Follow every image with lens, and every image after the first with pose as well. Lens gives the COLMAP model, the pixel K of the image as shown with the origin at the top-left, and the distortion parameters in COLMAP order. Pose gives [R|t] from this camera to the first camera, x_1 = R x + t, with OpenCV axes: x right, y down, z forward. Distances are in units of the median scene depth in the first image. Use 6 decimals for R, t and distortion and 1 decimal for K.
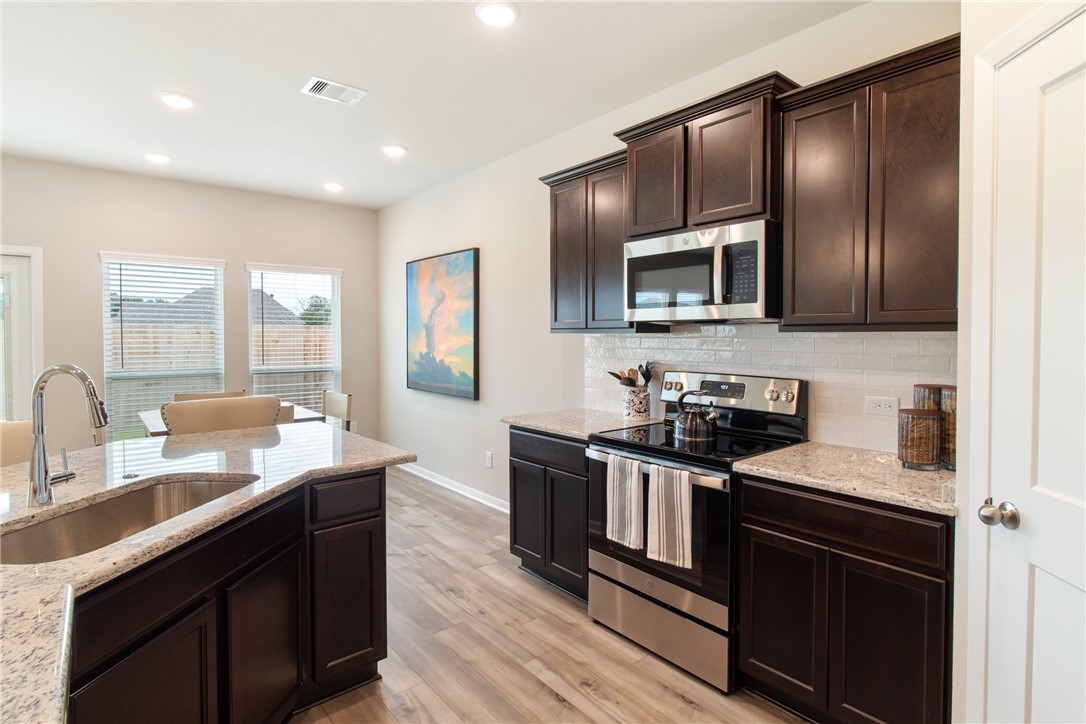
lens RADIAL K [[537.2, 0, 537.2], [0, 537.2, 353.6], [0, 0, 1]] dist [-0.003824, 0.000036]
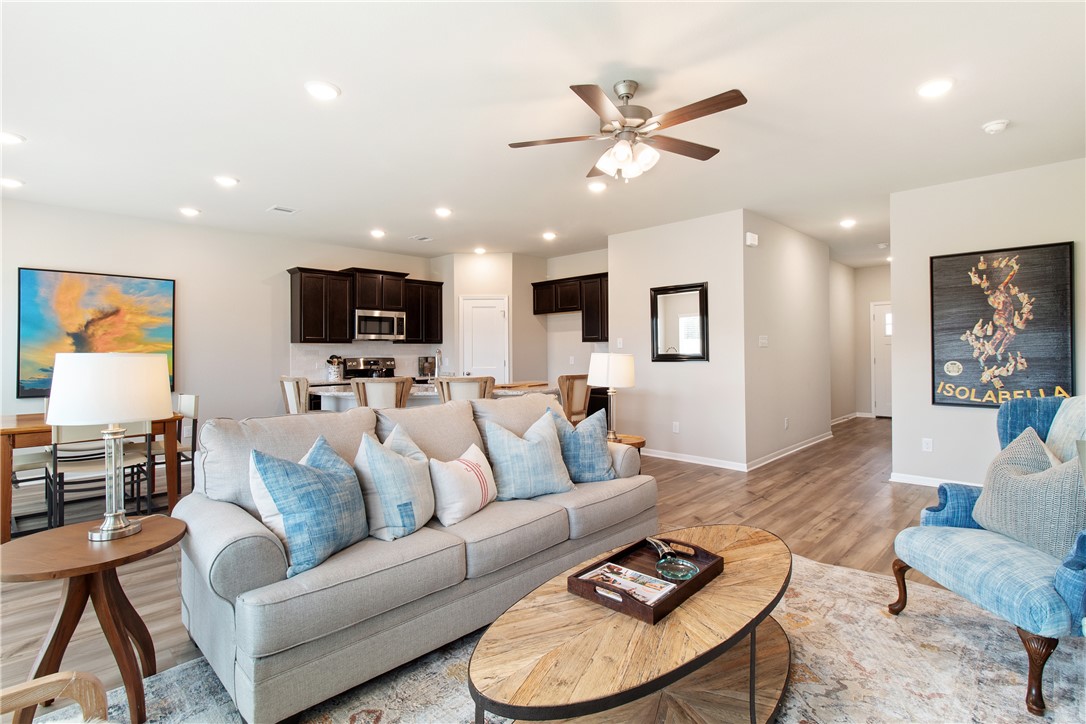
lens RADIAL K [[537.2, 0, 545.4], [0, 537.2, 351.9], [0, 0, 1]] dist [-0.003824, 0.000036]
pose [[-0.085578, 0.005571, 0.996316, -1.519177], [0.044576, 0.999004, -0.001757, 0.030594], [-0.995334, 0.044262, -0.085741, 0.174812]]
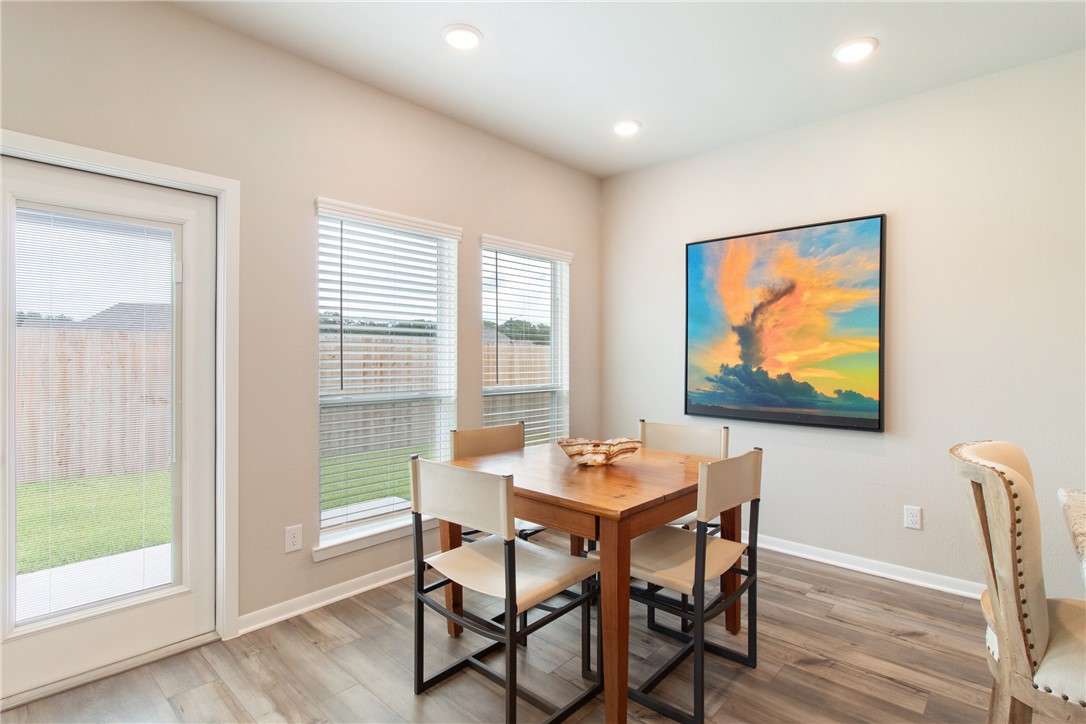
lens RADIAL K [[537.2, 0, 549.1], [0, 537.2, 356.7], [0, 0, 1]] dist [-0.003824, 0.000036]
pose [[0.990768, 0.002560, 0.135543, -0.628173], [0.002251, 0.999373, -0.035330, 0.012991], [-0.135548, 0.035309, 0.990141, 0.357855]]
